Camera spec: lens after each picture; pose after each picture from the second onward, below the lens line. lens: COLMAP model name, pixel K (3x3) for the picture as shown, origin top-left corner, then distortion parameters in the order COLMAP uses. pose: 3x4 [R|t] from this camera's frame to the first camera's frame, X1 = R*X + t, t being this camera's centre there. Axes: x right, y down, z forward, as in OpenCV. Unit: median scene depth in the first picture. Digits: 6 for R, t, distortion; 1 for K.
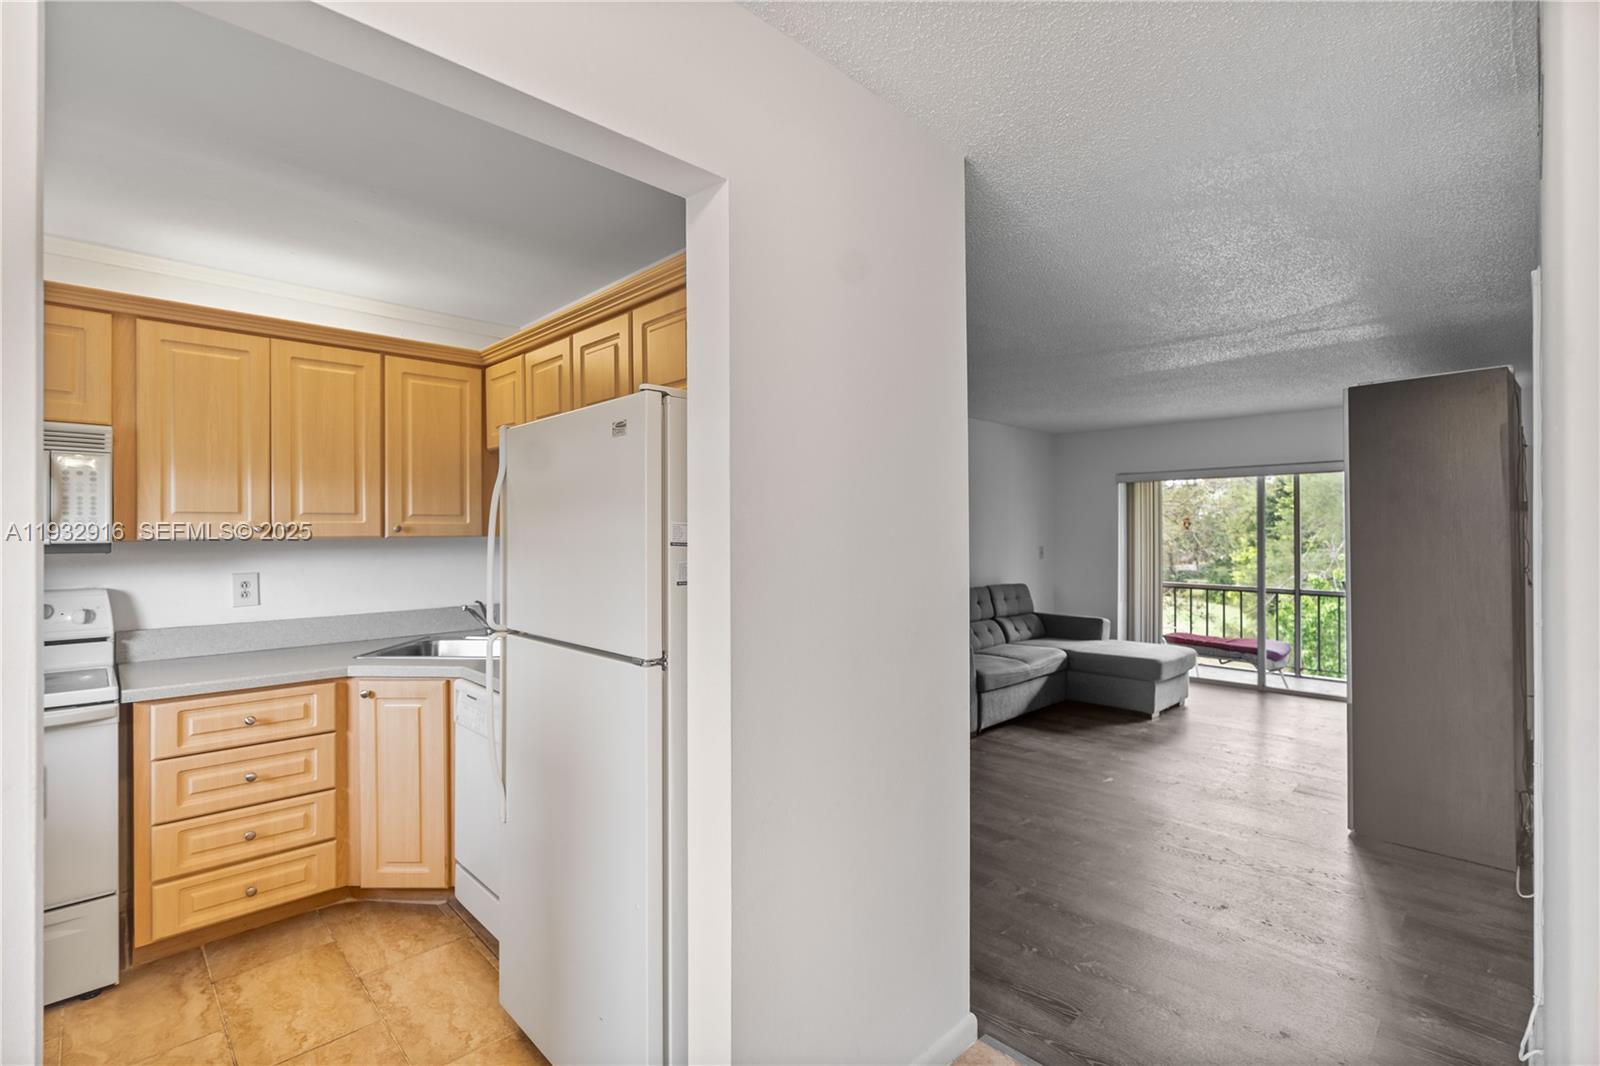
lens RADIAL K [[726.1, 0, 794.5], [0, 726.1, 530.7], [0, 0, 1]] dist [-0.000413, 0.000182]
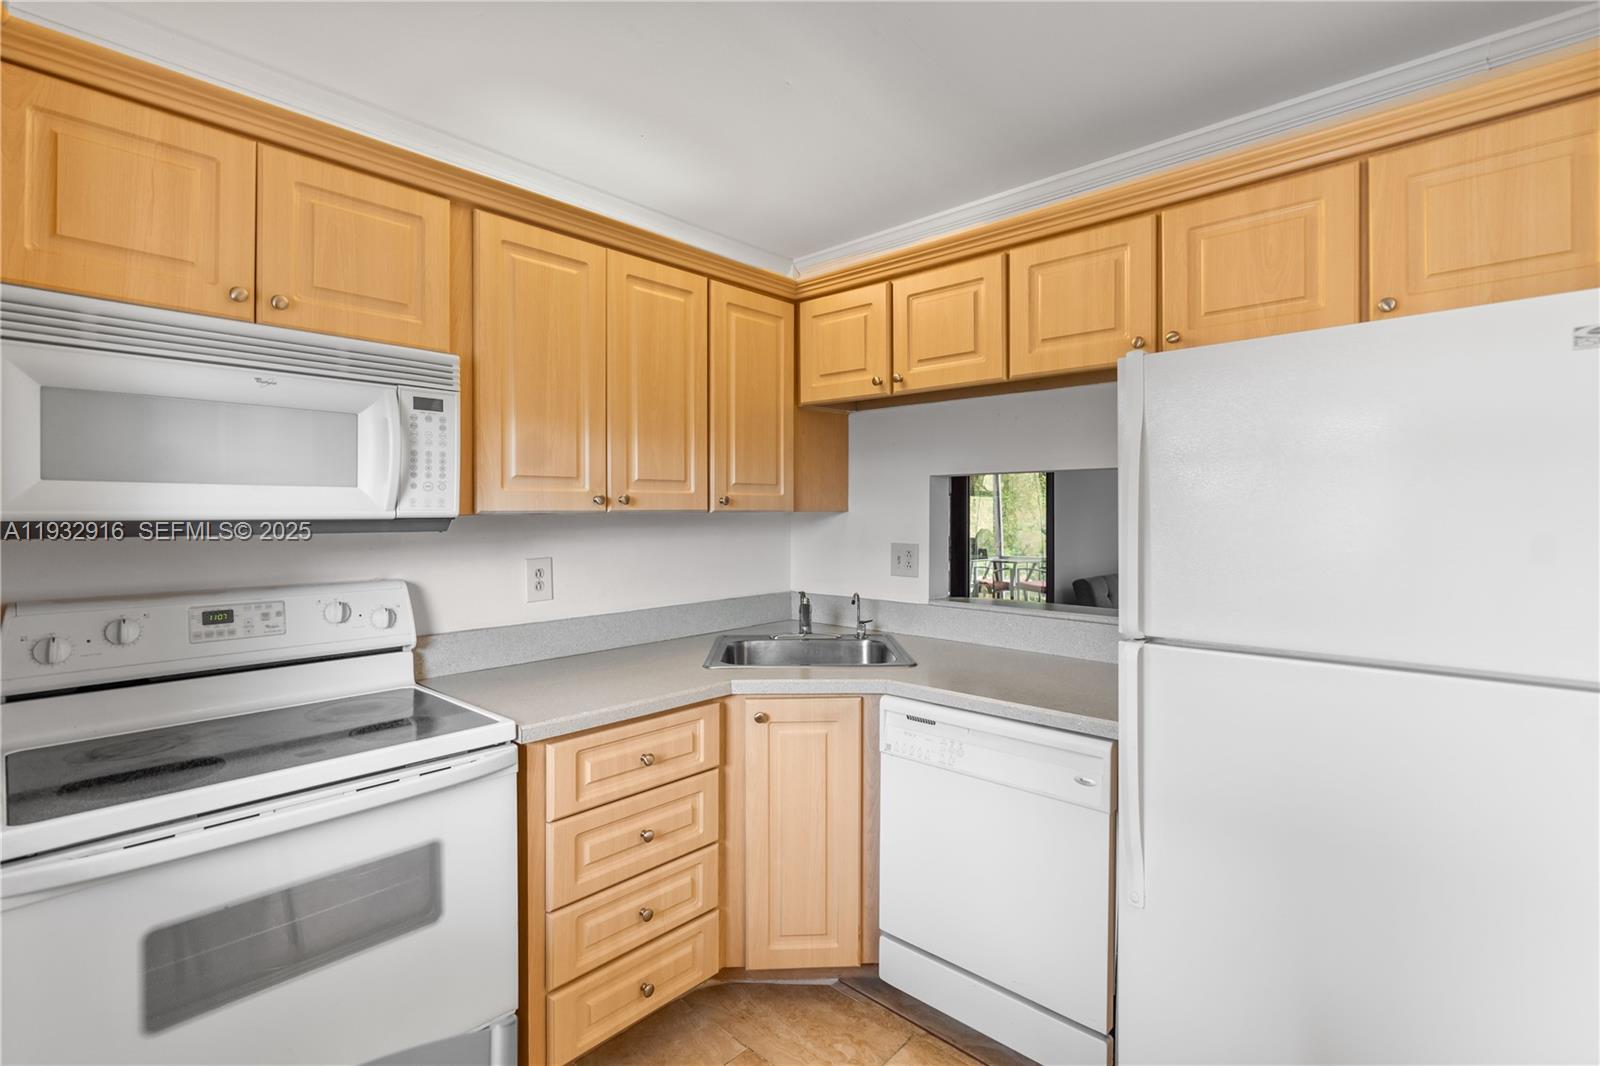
lens RADIAL K [[735.7, 0, 803.2], [0, 735.7, 516.4], [0, 0, 1]] dist [-0.002264, -0.000086]
pose [[0.997986, 0.001277, 0.063415, -0.607197], [-0.001708, 0.999976, 0.006749, 0.009775], [-0.063404, -0.006844, 0.997964, 0.235689]]
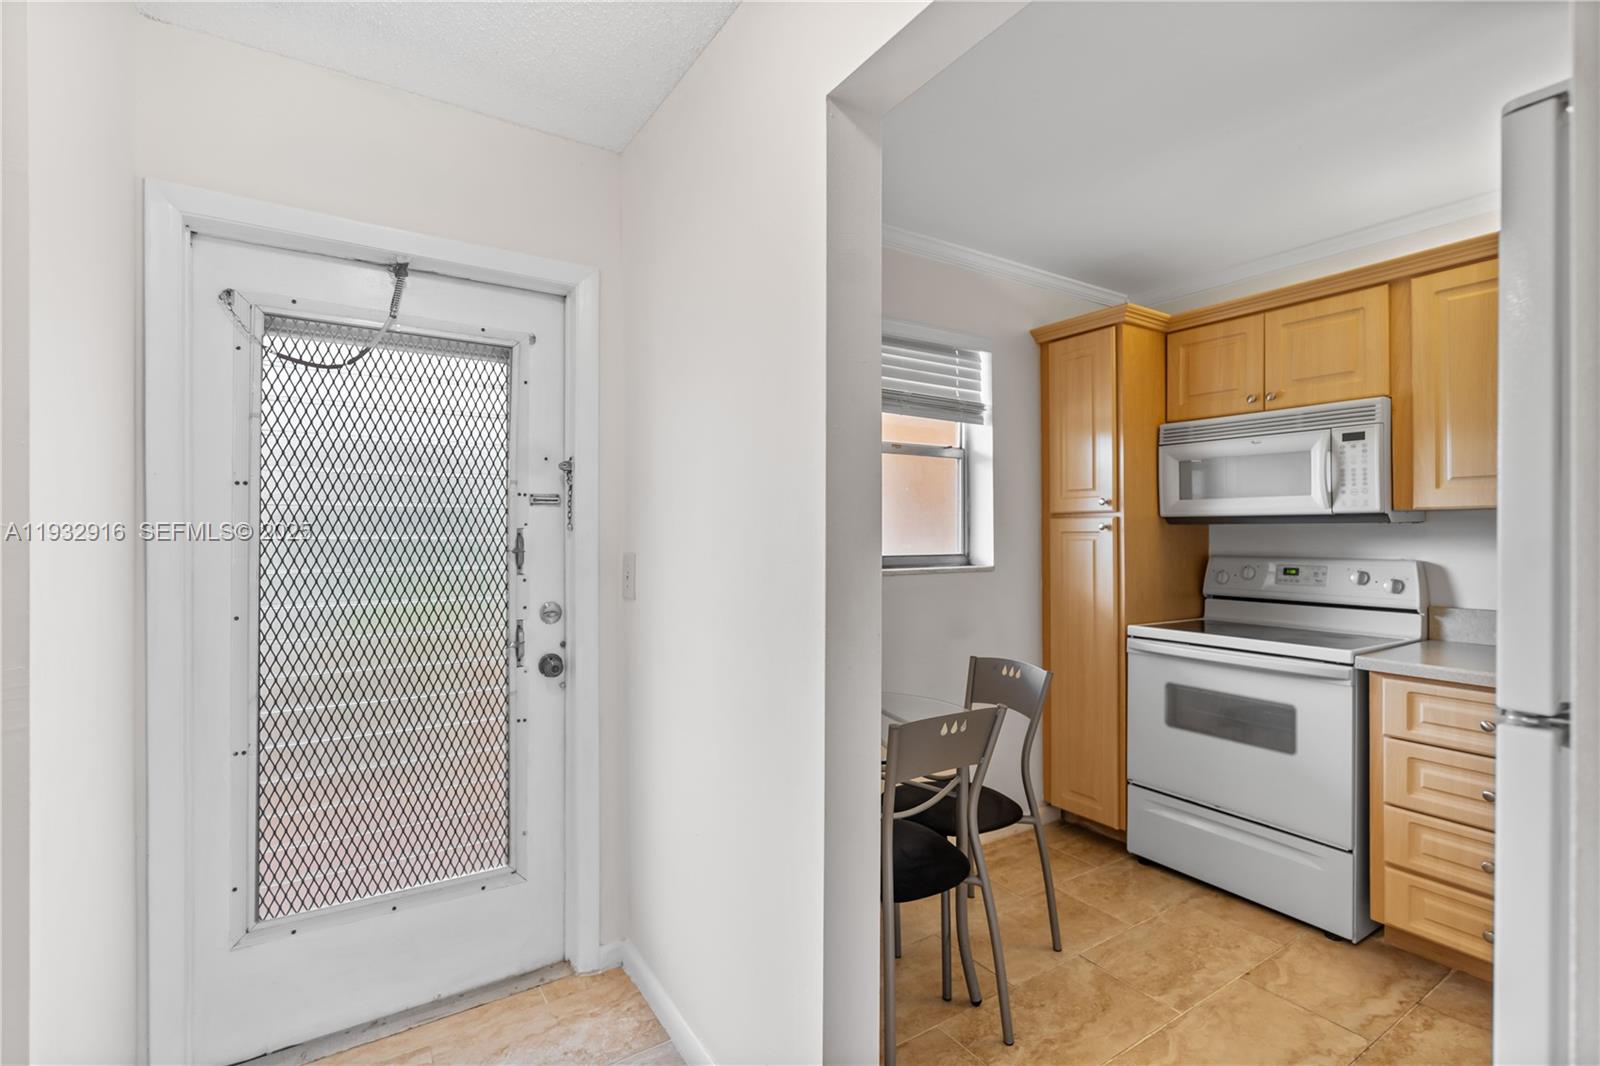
lens RADIAL K [[726.1, 0, 794.5], [0, 726.1, 530.7], [0, 0, 1]] dist [-0.000413, 0.000182]
pose [[-0.202667, 0.000856, -0.979247, 0.195754], [0.001922, 0.999998, 0.000477, 0.037859], [0.979246, -0.001786, -0.202668, 0.381568]]
